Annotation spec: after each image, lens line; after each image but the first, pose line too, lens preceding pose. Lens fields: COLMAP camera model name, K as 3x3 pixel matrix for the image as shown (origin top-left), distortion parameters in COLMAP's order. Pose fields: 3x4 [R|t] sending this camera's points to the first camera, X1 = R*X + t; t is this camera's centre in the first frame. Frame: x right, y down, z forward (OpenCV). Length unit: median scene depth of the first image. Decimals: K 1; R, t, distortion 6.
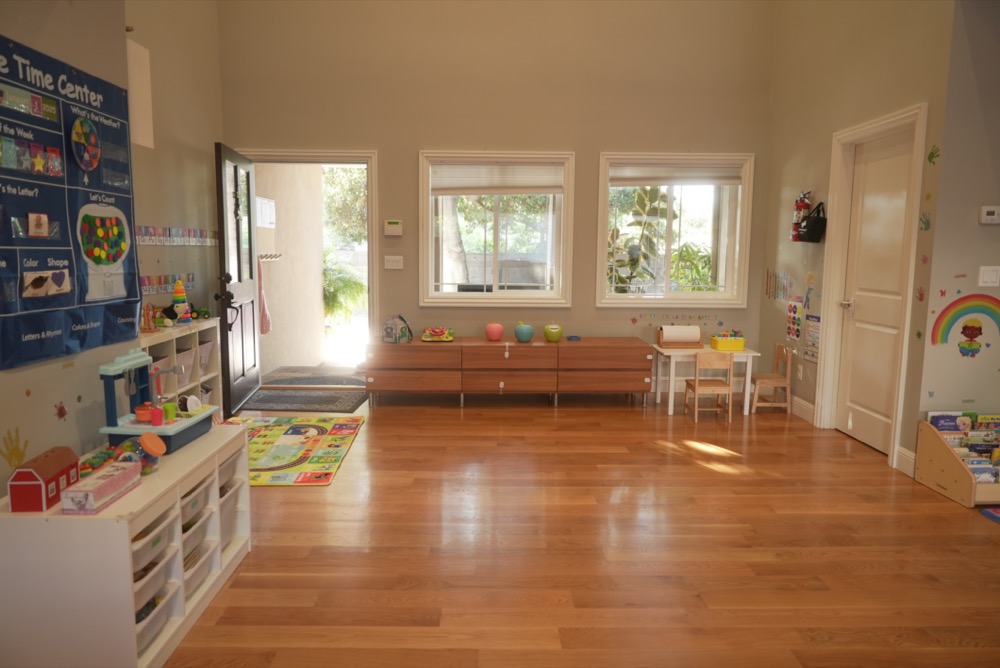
lens RADIAL K [[679.6, 0, 500.9], [0, 679.6, 343.0], [0, 0, 1]] dist [0.004698, 0.002602]
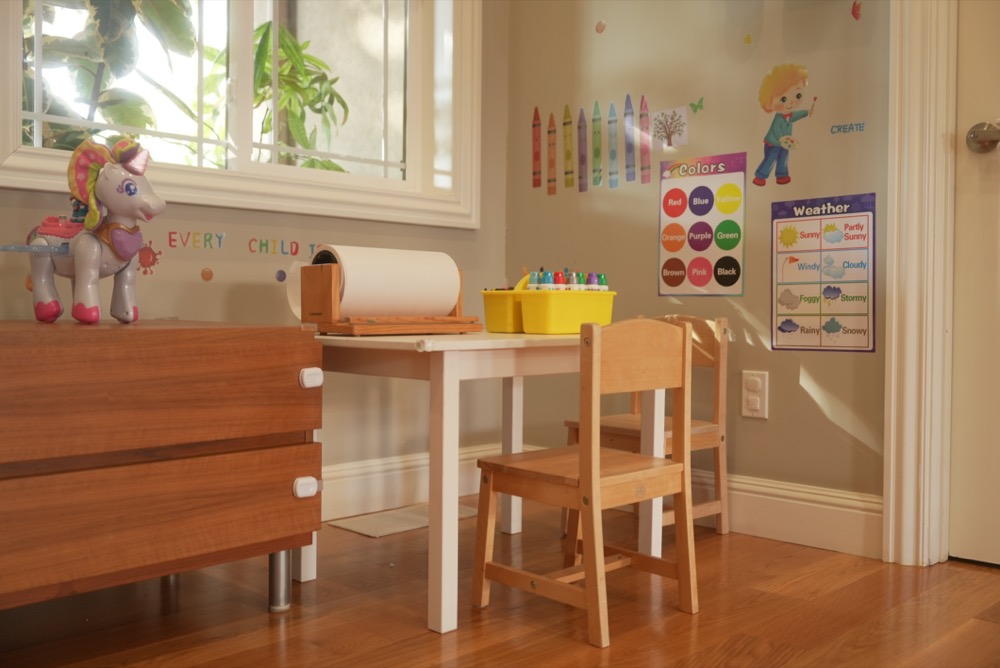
lens RADIAL K [[981.7, 0, 501.4], [0, 981.7, 333.9], [0, 0, 1]] dist [0.009930, 0.000000]
pose [[0.699782, -0.018671, 0.714113, 0.039432], [0.099696, 0.992428, -0.071748, 0.035973], [-0.707366, 0.121402, 0.696344, 0.754874]]
